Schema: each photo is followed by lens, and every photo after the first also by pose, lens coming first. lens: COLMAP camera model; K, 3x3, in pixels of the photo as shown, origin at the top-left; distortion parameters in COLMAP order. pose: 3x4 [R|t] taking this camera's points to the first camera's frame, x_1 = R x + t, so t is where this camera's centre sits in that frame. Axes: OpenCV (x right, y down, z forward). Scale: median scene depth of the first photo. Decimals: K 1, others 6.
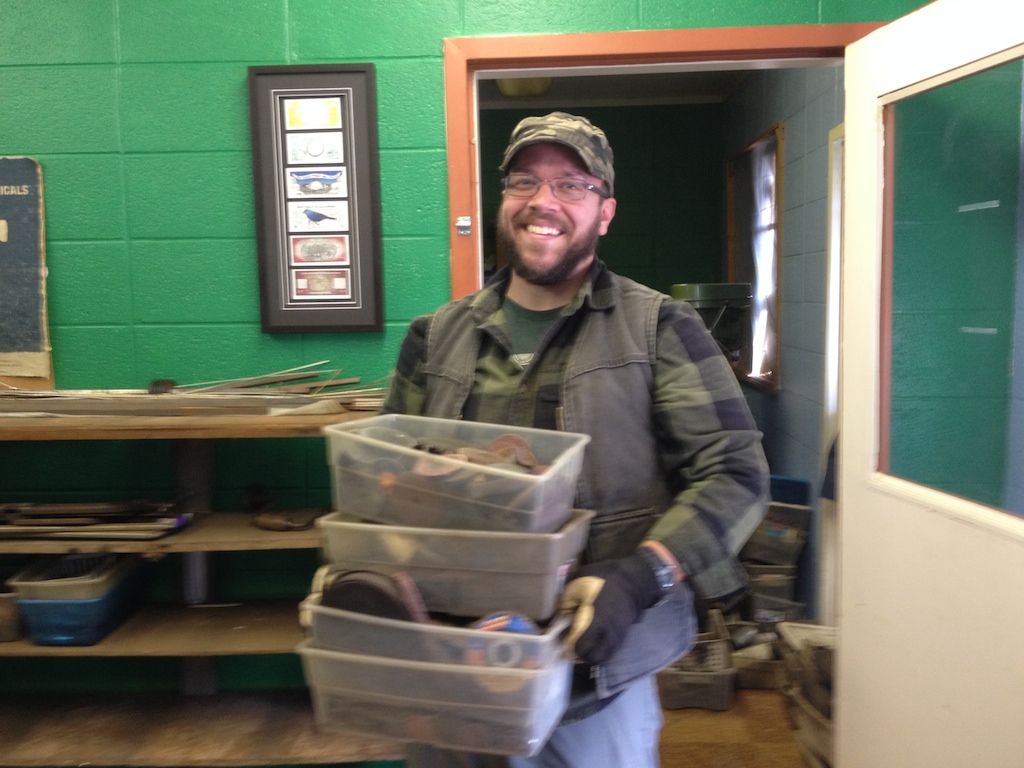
lens RADIAL K [[971.2, 0, 512.0], [0, 971.2, 384.0], [0, 0, 1]] dist [0.156576, -0.341459]
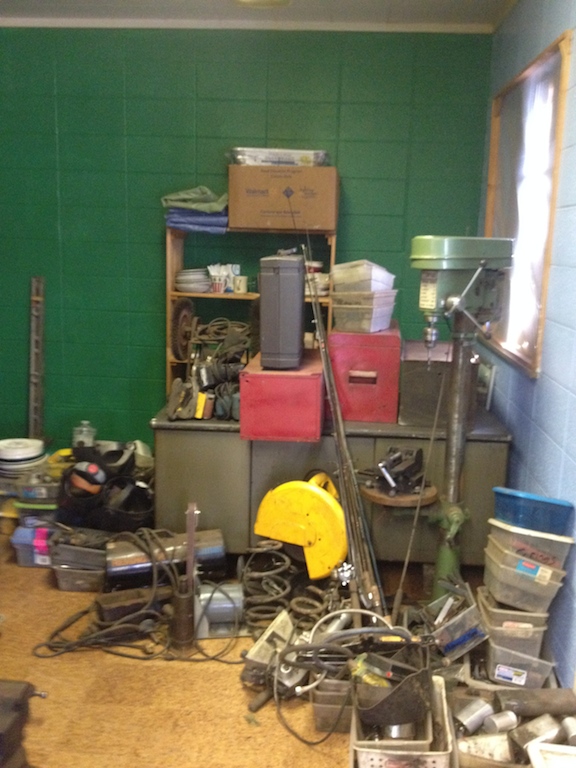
lens RADIAL K [[728.4, 0, 288.0], [0, 728.4, 384.0], [0, 0, 1]] dist [0.156576, -0.341459]
pose [[0.998419, 0.050142, -0.025416, 0.079433], [-0.047534, 0.994389, 0.094499, -0.033012], [0.030012, -0.093142, 0.995200, 0.379250]]
